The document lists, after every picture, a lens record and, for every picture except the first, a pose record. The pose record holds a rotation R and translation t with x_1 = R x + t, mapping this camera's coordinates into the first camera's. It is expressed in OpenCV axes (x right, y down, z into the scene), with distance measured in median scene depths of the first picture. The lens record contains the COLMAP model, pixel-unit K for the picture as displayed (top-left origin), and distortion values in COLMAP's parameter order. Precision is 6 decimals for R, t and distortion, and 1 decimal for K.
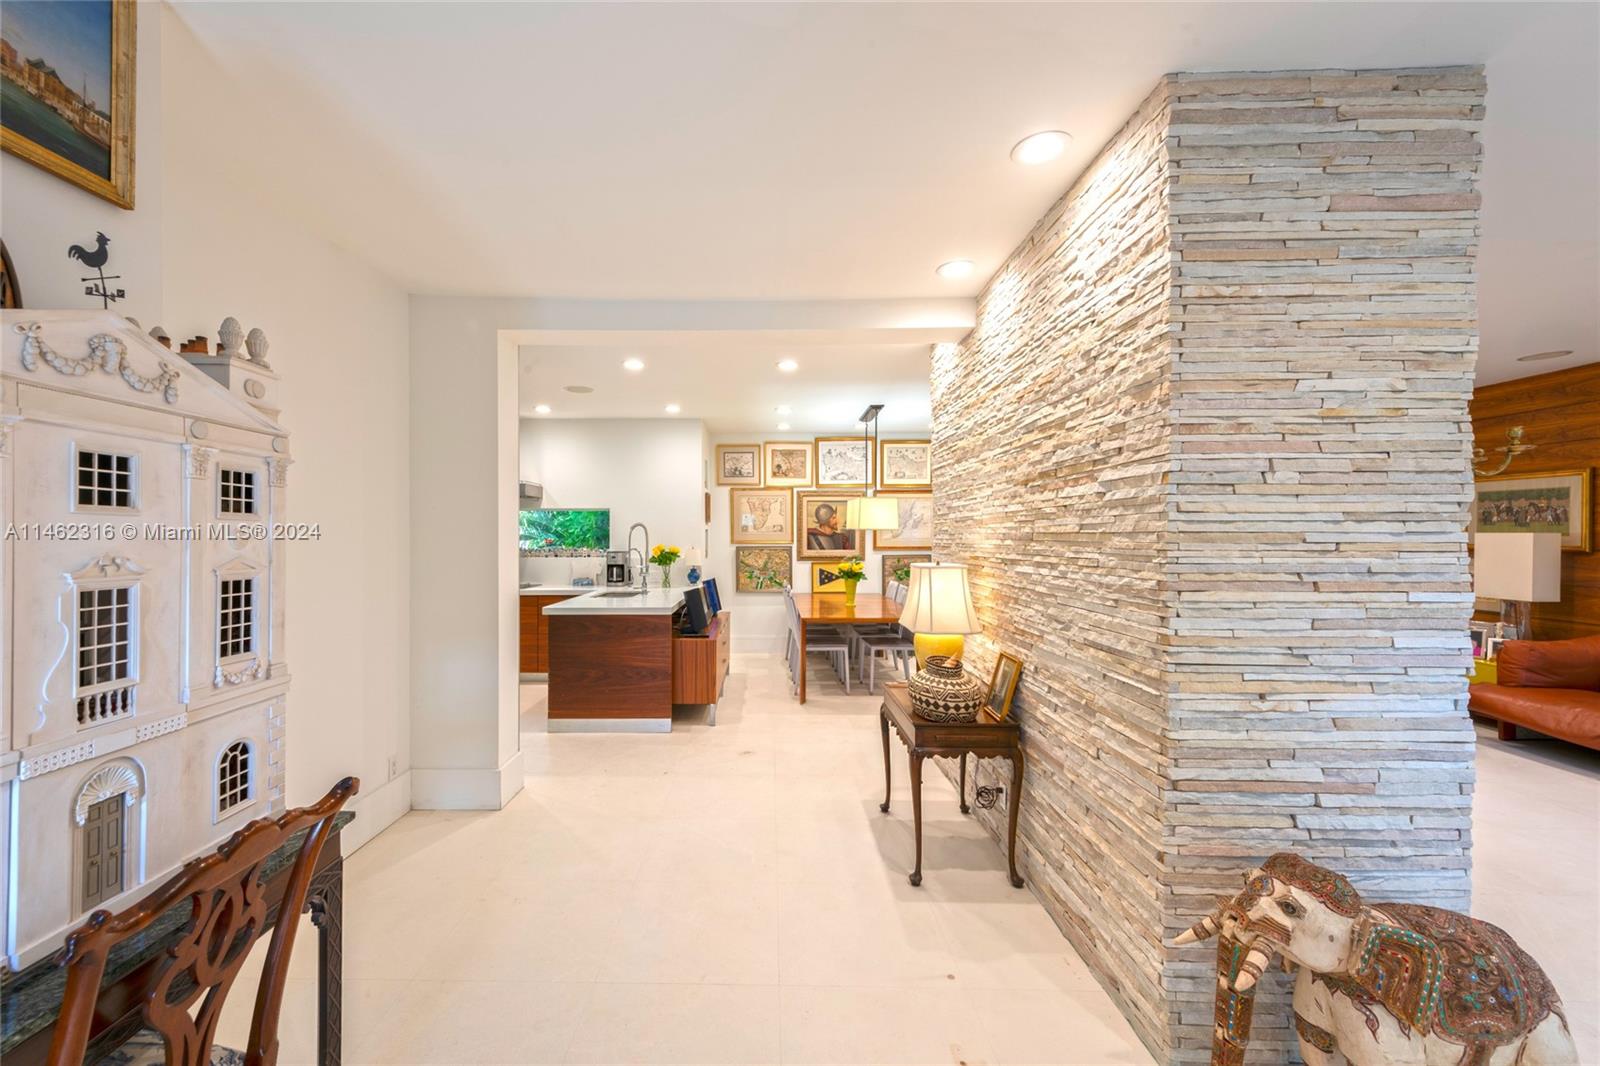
lens RADIAL K [[631.2, 0, 786.6], [0, 631.2, 537.2], [0, 0, 1]] dist [0.002489, -0.000274]
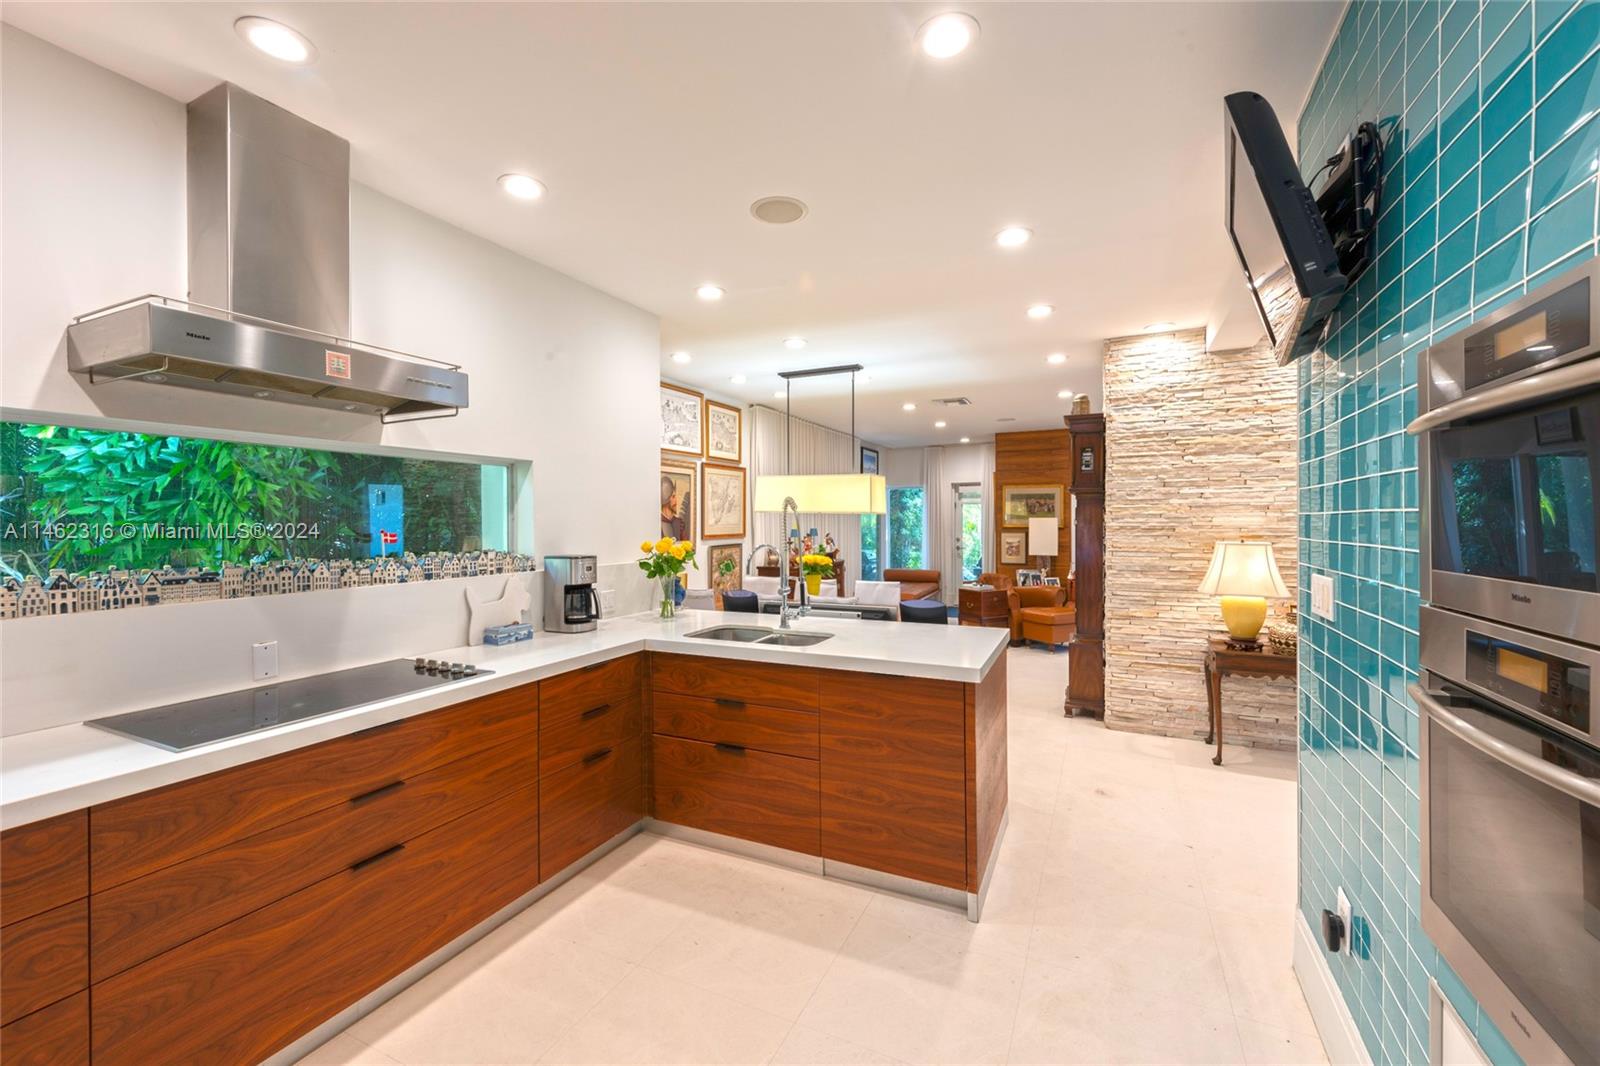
lens RADIAL K [[664.9, 0, 783.5], [0, 664.9, 525.5], [0, 0, 1]] dist [0.002058, 0.000059]
pose [[0.427920, -0.008925, 0.903773, -0.559702], [0.007404, 0.999952, 0.006369, -0.001667], [-0.903786, 0.003966, 0.427965, 0.566738]]
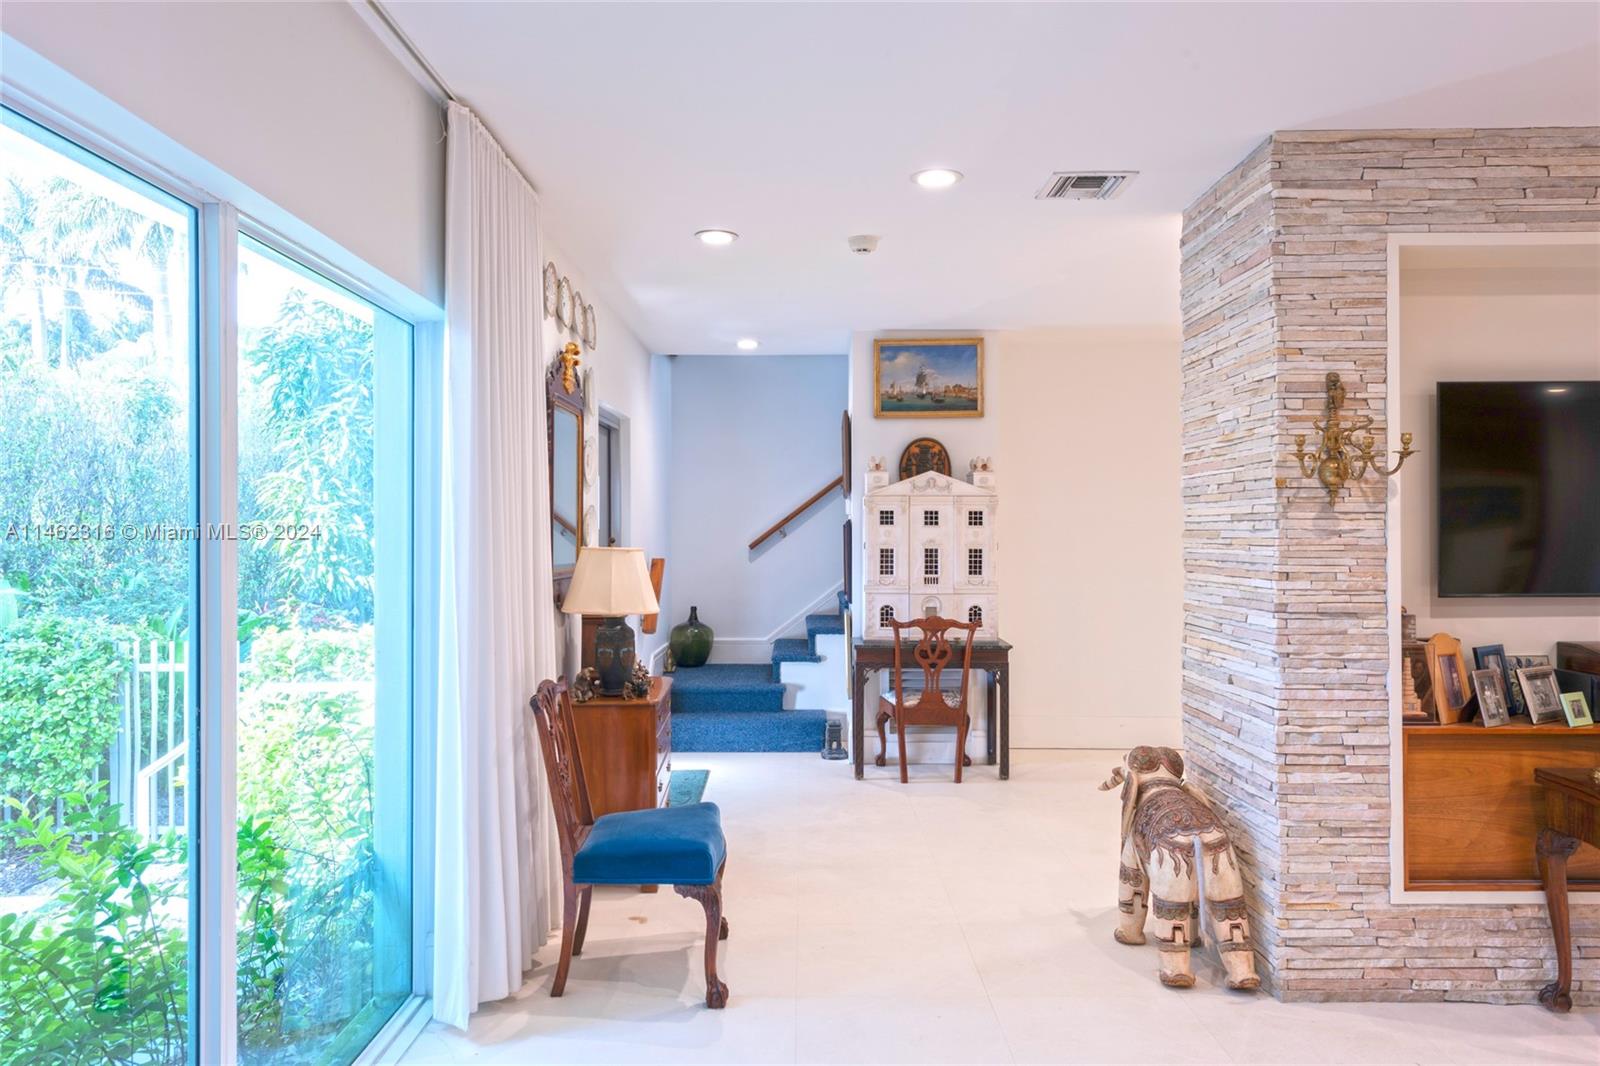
lens RADIAL K [[1039.3, 0, 794.6], [0, 1039.3, 534.4], [0, 0, 1]] dist [0.006703, -0.001468]
pose [[0.011510, 0.000615, -0.999934, 0.608394], [0.000374, 1.000000, 0.000619, -0.000254], [0.999934, -0.000381, 0.011510, 0.019797]]
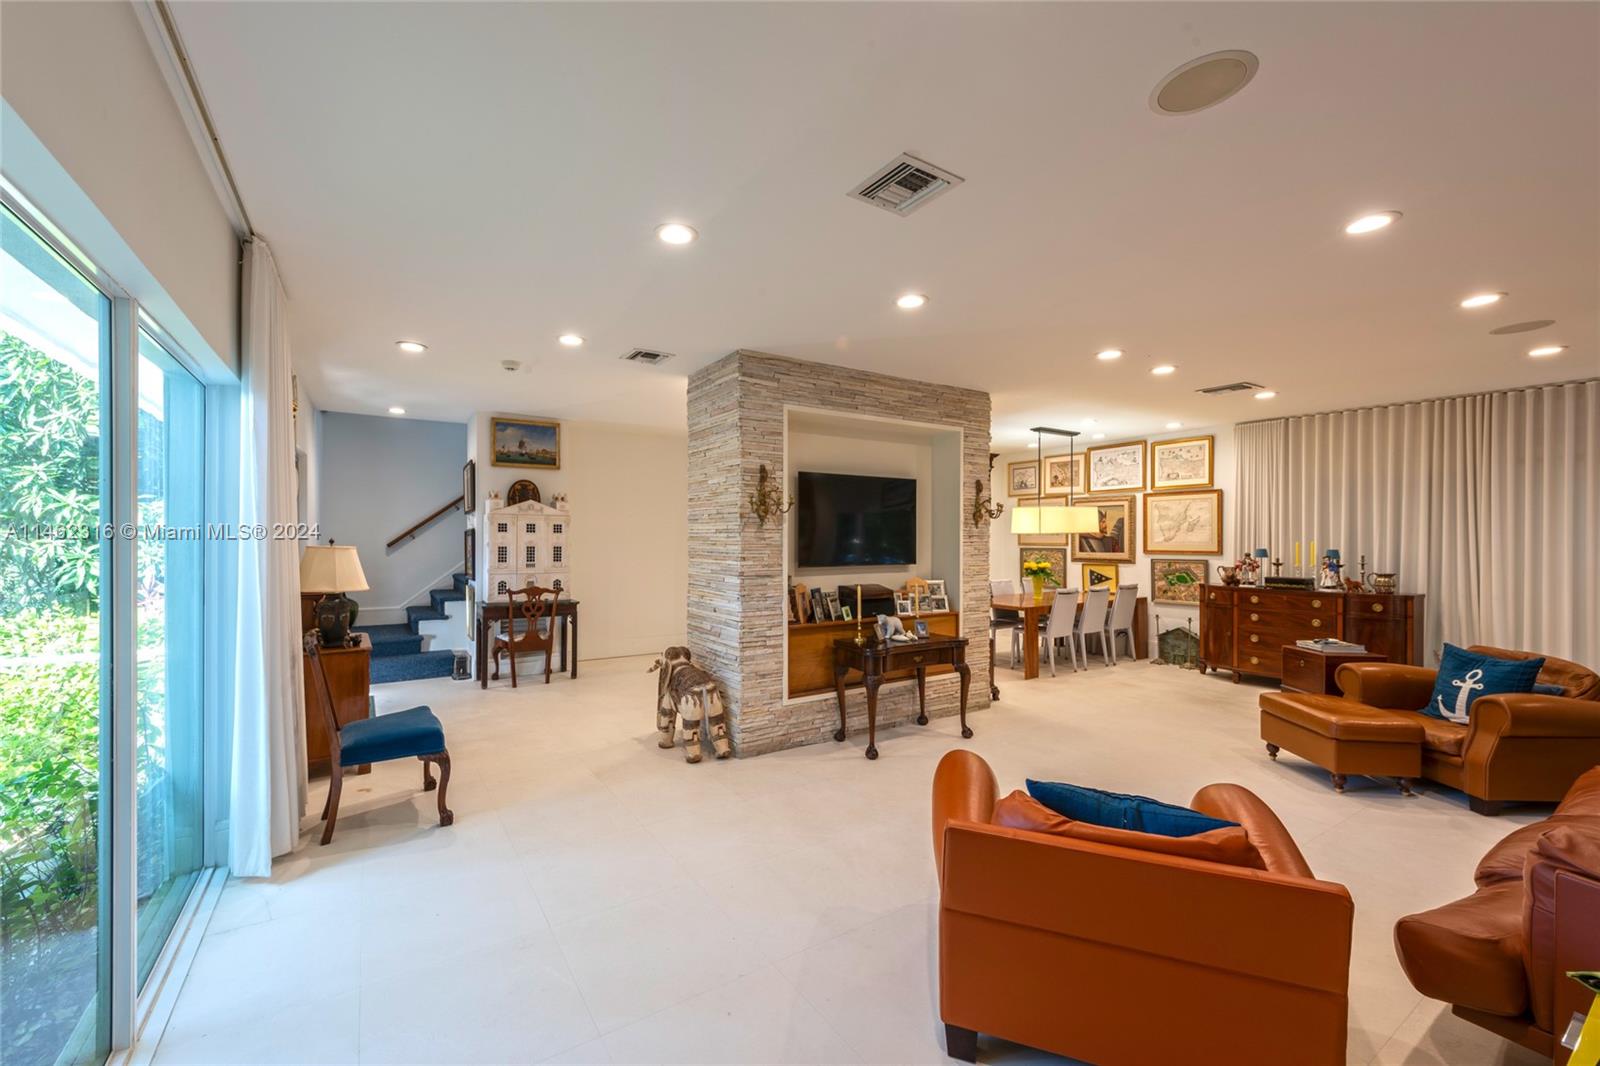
lens RADIAL K [[631.2, 0, 756.5], [0, 631.2, 540.8], [0, 0, 1]] dist [0.002489, -0.000274]
pose [[0.543440, 0.006316, -0.839424, 0.649766], [-0.004981, 0.999978, 0.004299, -0.001013], [0.839433, 0.001845, 0.543460, -0.058718]]
